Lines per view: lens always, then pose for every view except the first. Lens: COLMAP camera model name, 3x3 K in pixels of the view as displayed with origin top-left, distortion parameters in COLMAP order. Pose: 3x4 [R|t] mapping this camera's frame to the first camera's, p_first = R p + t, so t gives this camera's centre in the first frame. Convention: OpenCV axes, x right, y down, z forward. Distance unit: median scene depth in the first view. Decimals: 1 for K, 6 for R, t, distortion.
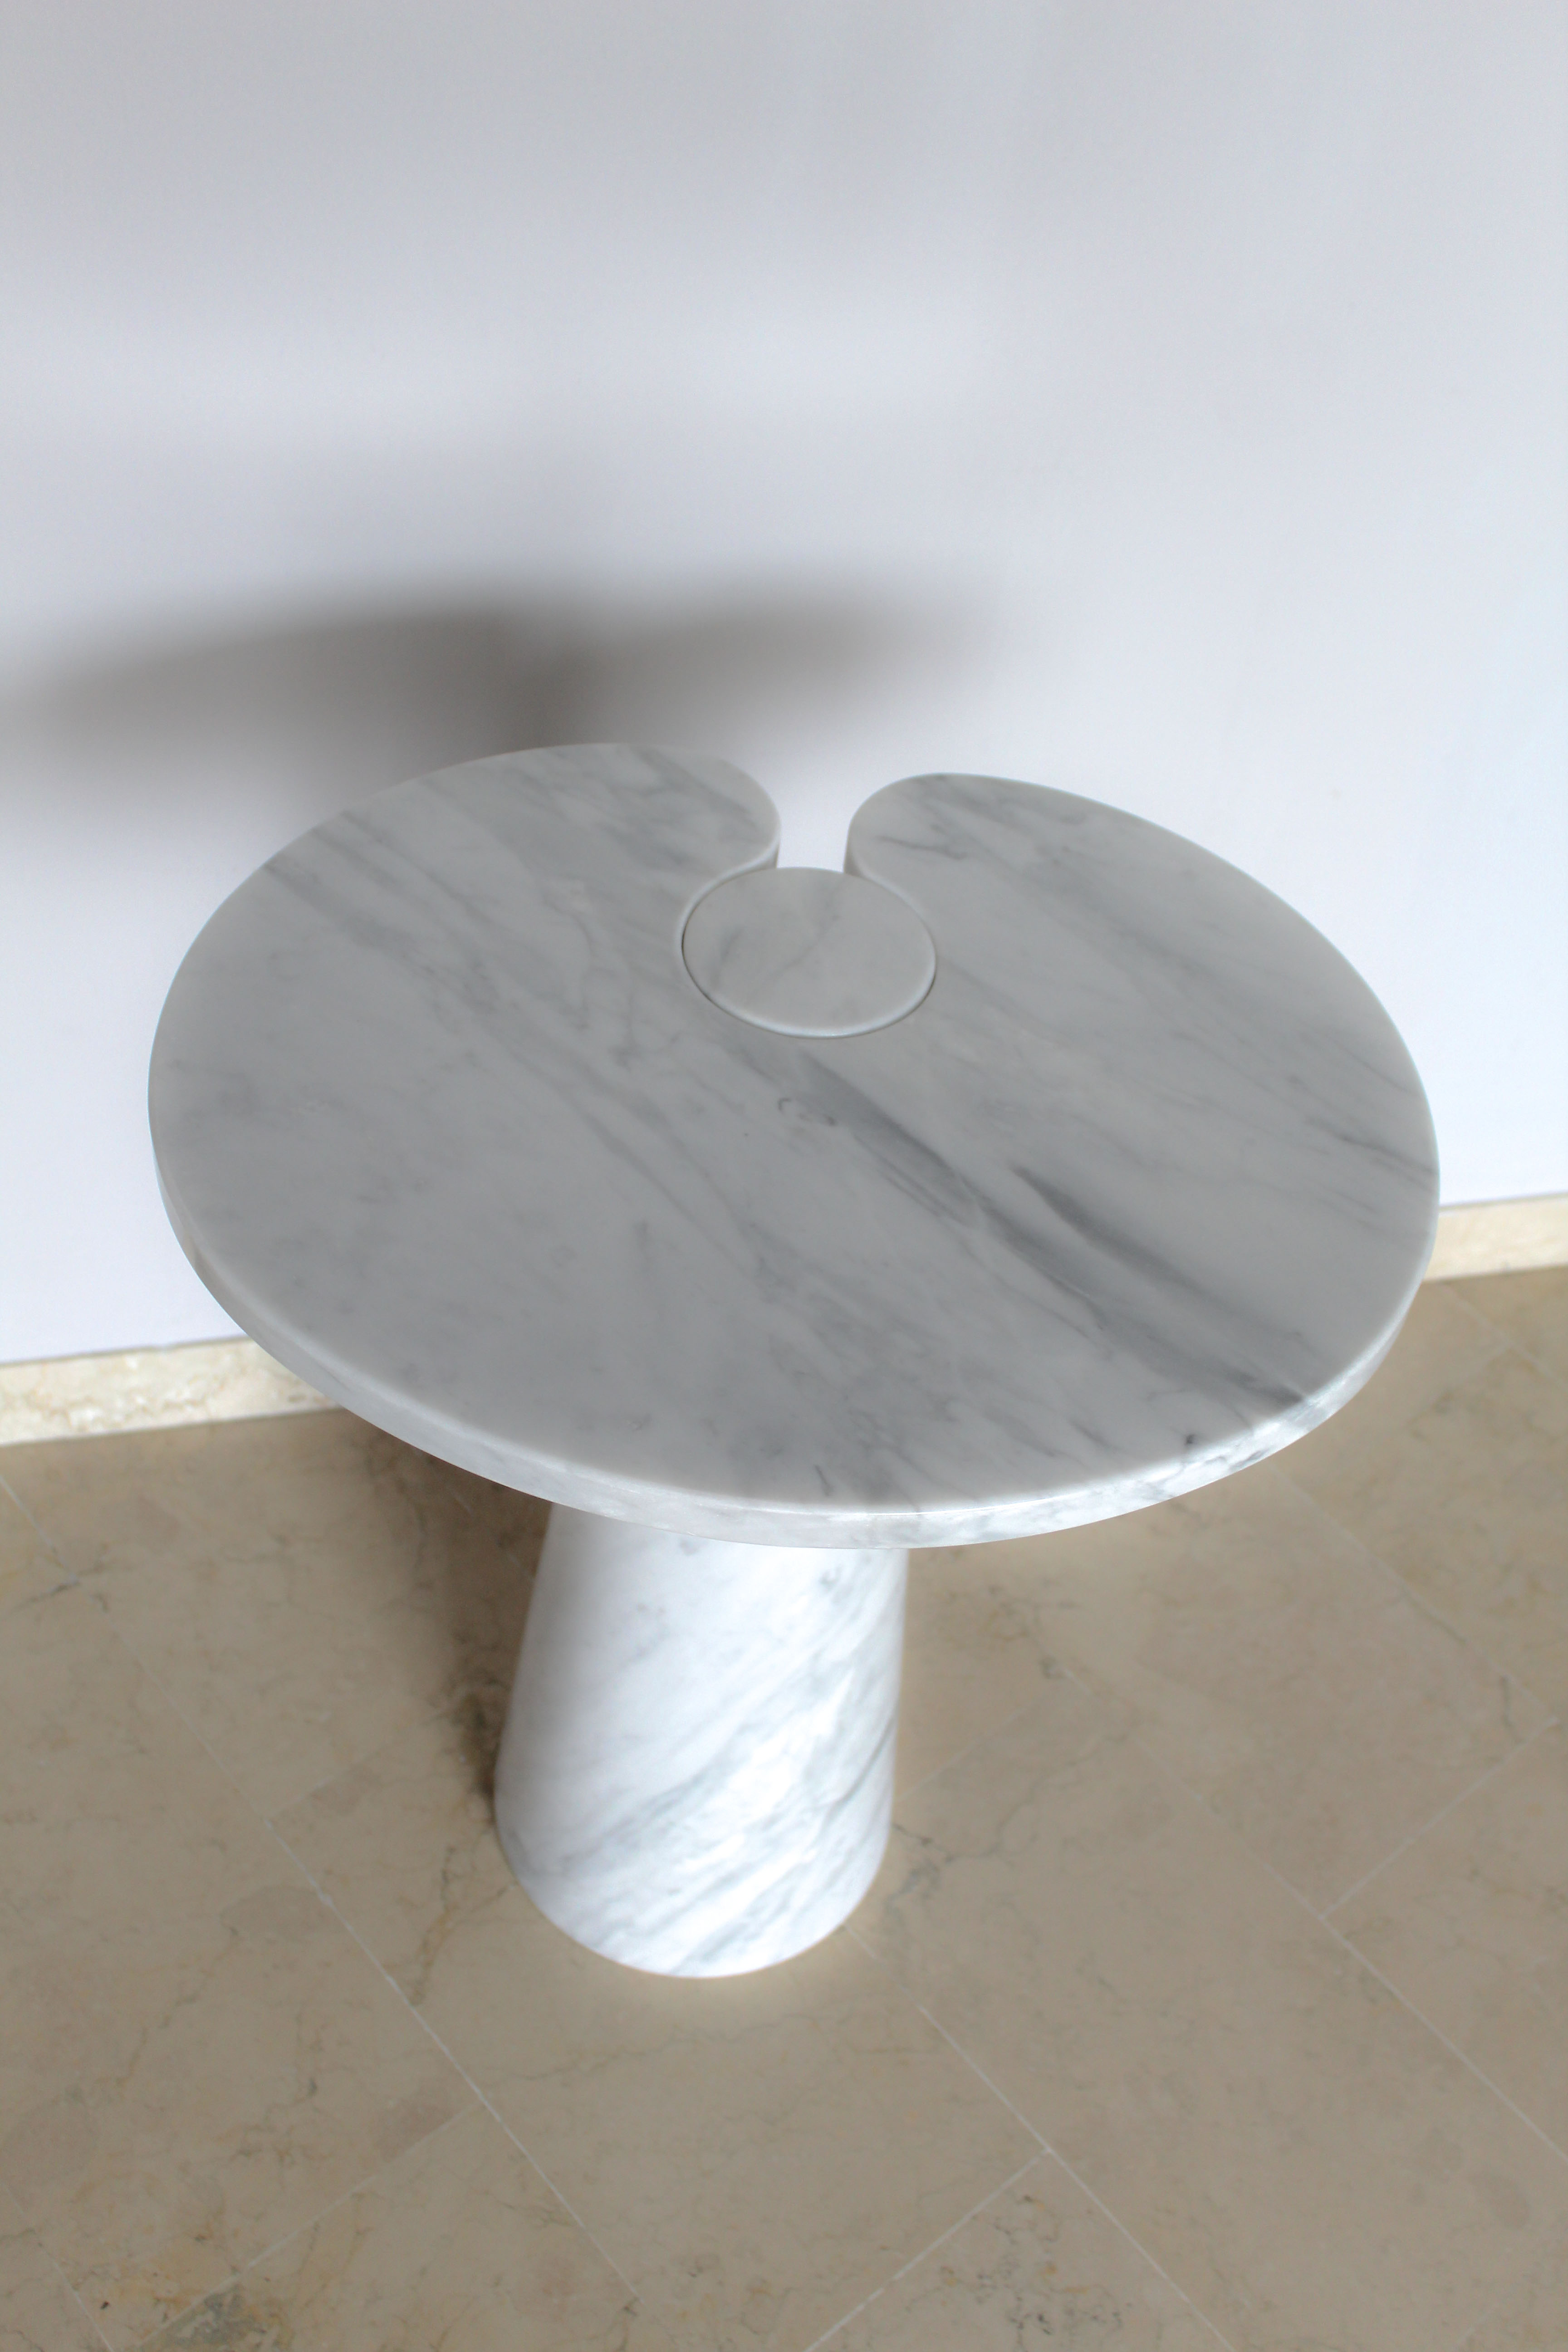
lens RADIAL K [[2674.0, 0, 784.0], [0, 2674.0, 1176.0], [0, 0, 1]] dist [-0.077930, 0.024775]
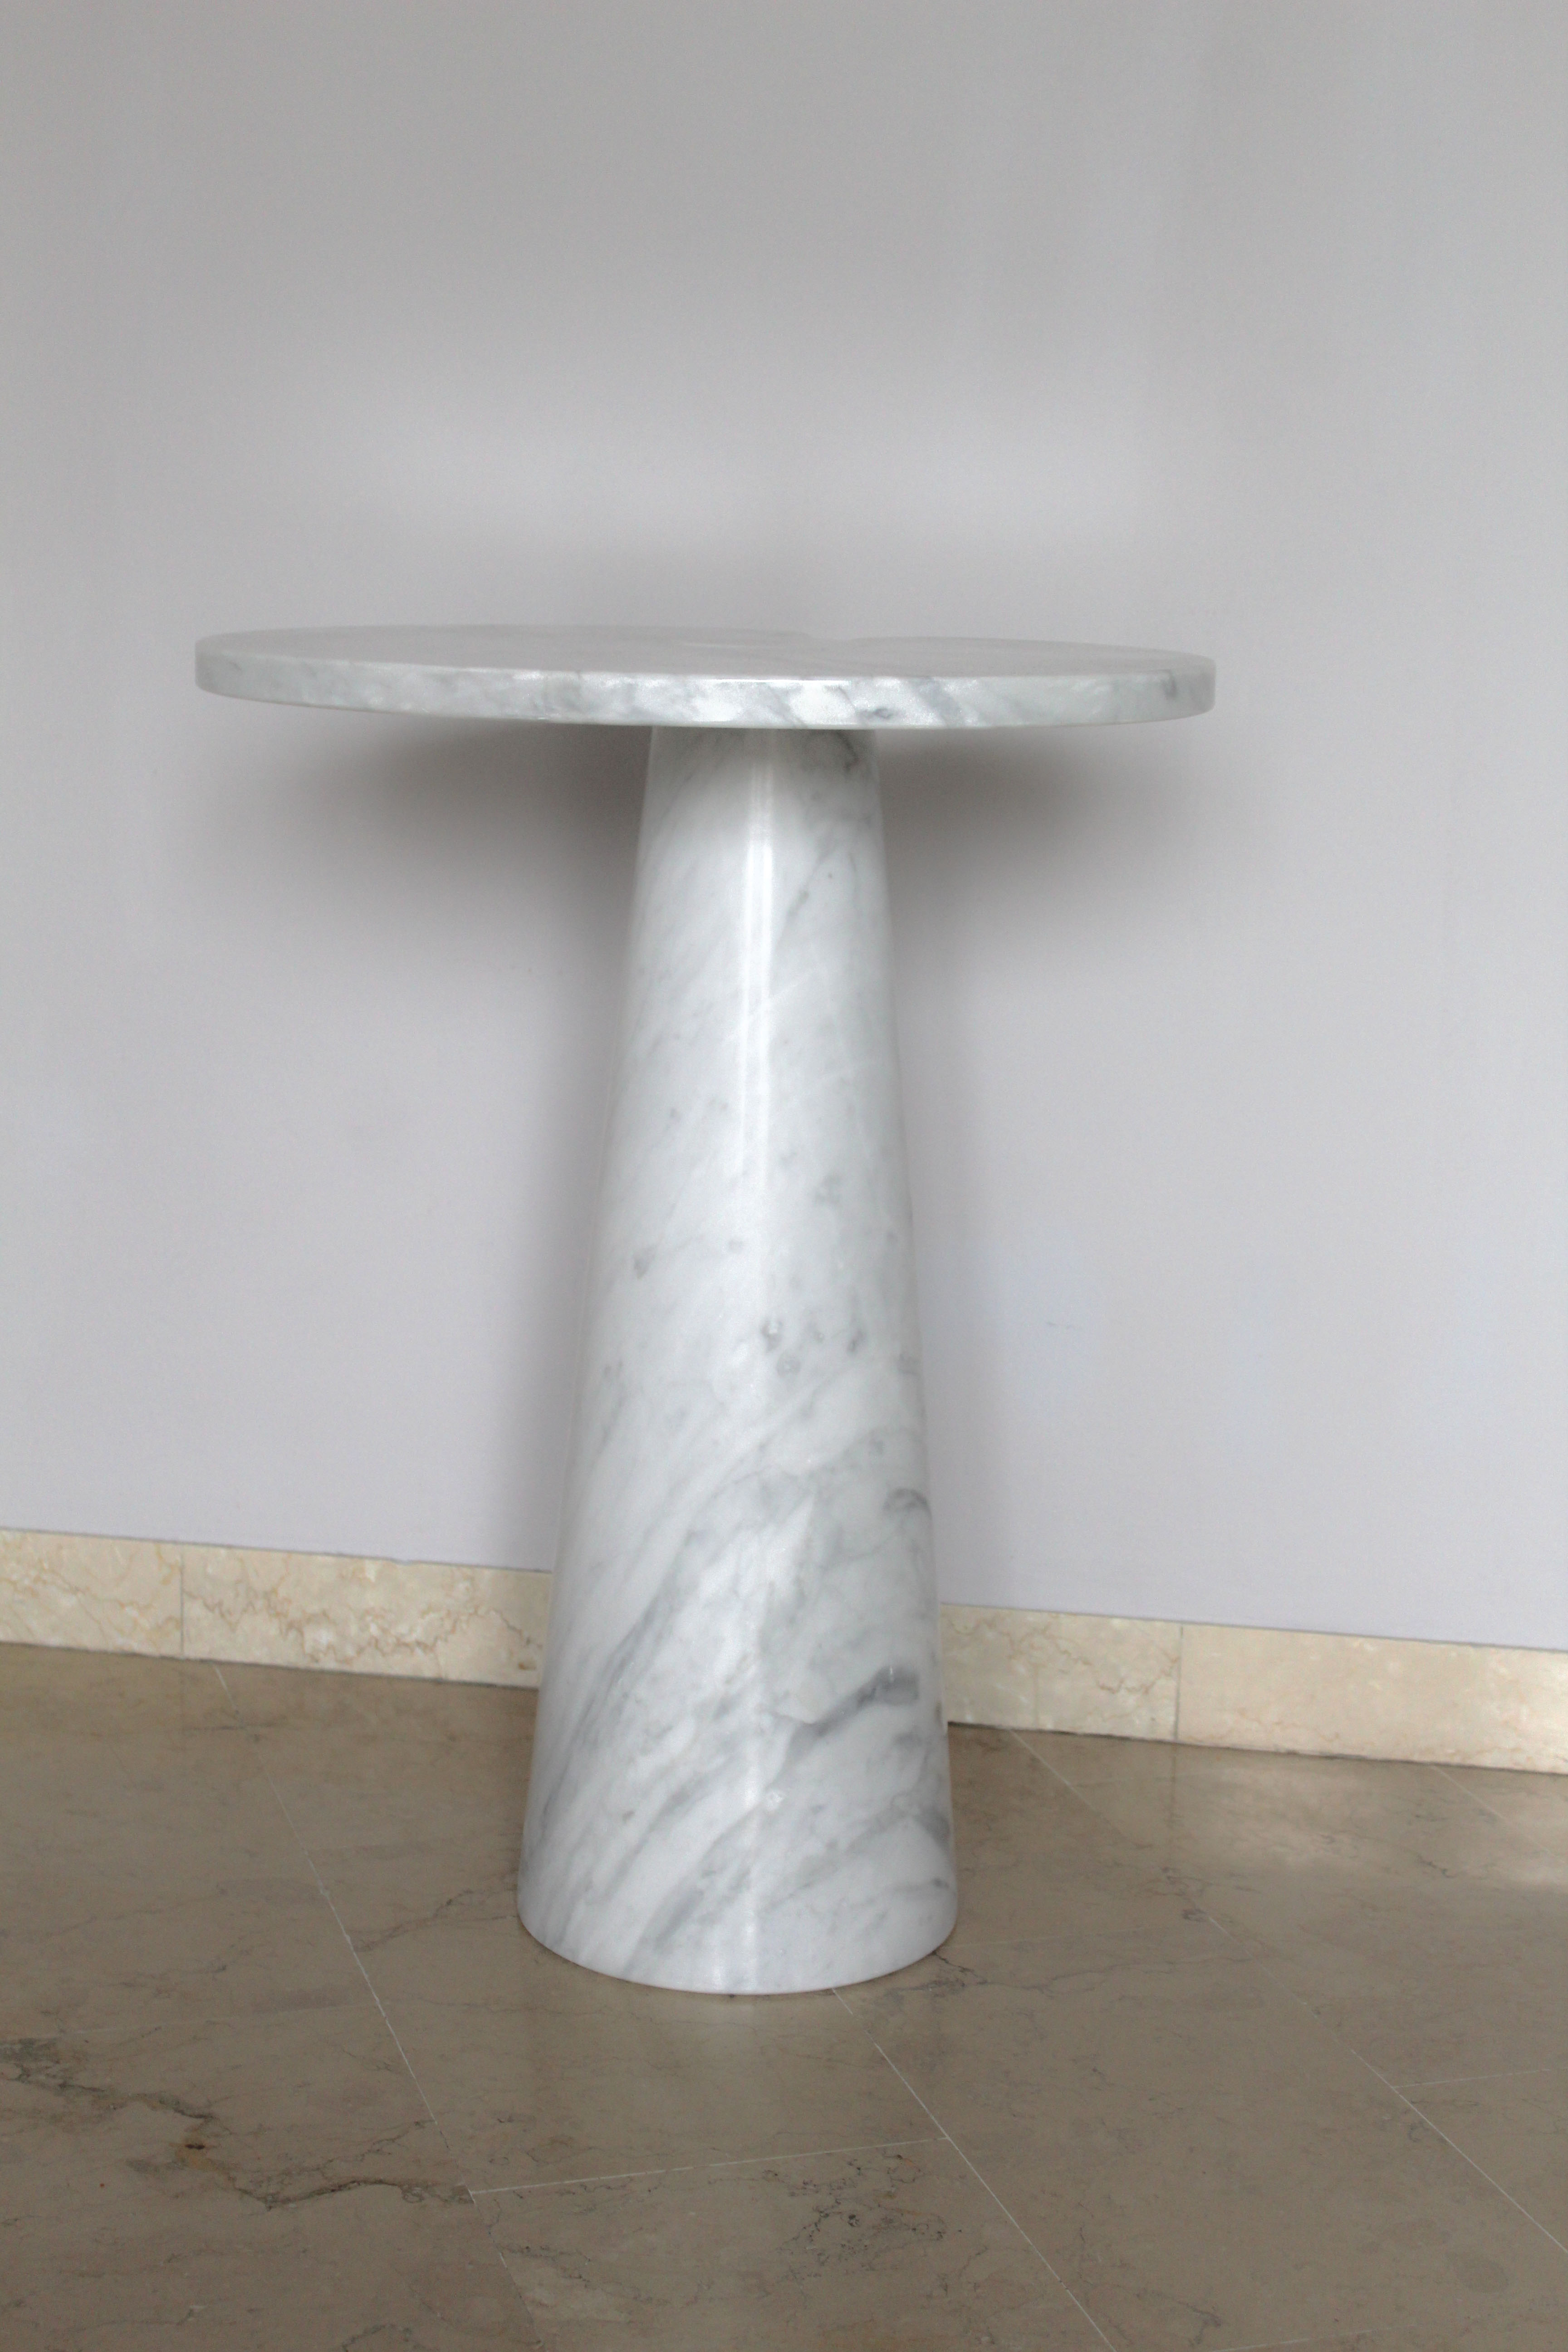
lens RADIAL K [[3838.7, 0, 784.0], [0, 3838.7, 1176.0], [0, 0, 1]] dist [0.000146, 0.005614]
pose [[0.914306, 0.000310, -0.405023, 0.559951], [-0.245046, 0.796636, -0.552561, 0.828790], [0.322485, 0.604460, 0.728445, -0.102284]]
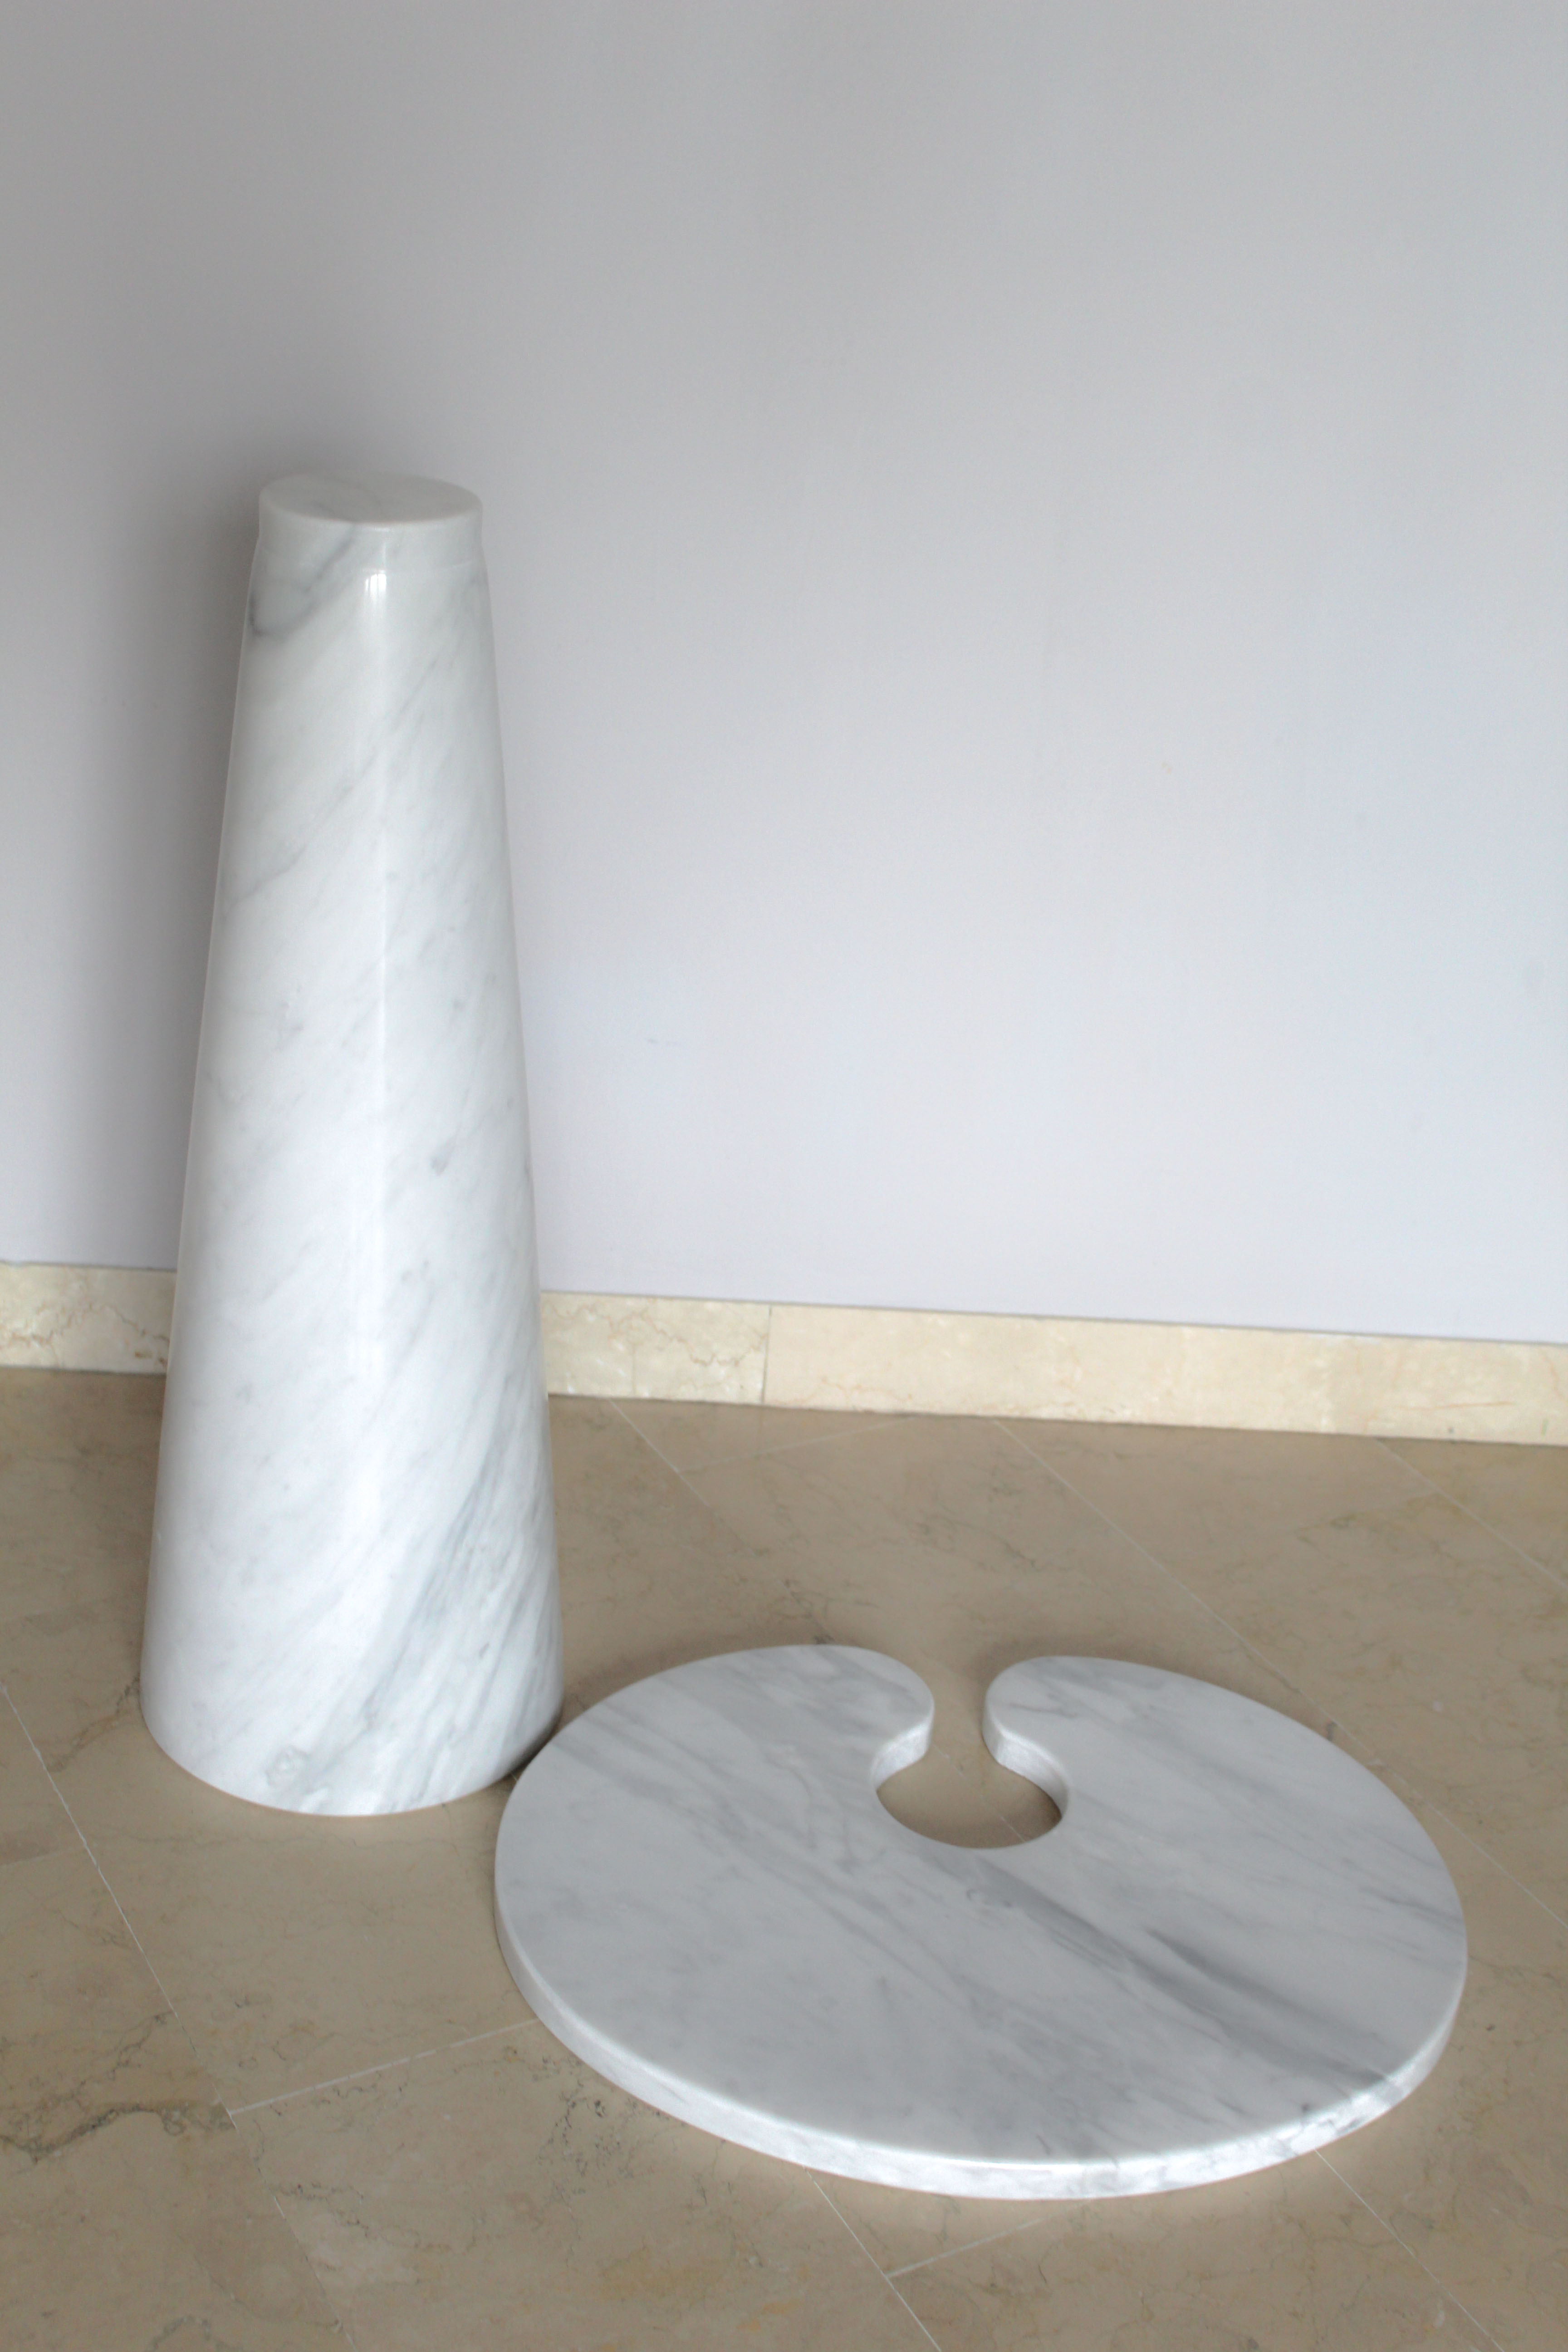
lens RADIAL K [[3160.6, 0, 784.0], [0, 3160.6, 1176.0], [0, 0, 1]] dist [-0.018647, 0.028081]
pose [[0.978968, 0.062095, -0.194337, 0.339107], [-0.129887, 0.924263, -0.358981, 0.504203], [0.157328, 0.376673, 0.912889, -0.086633]]
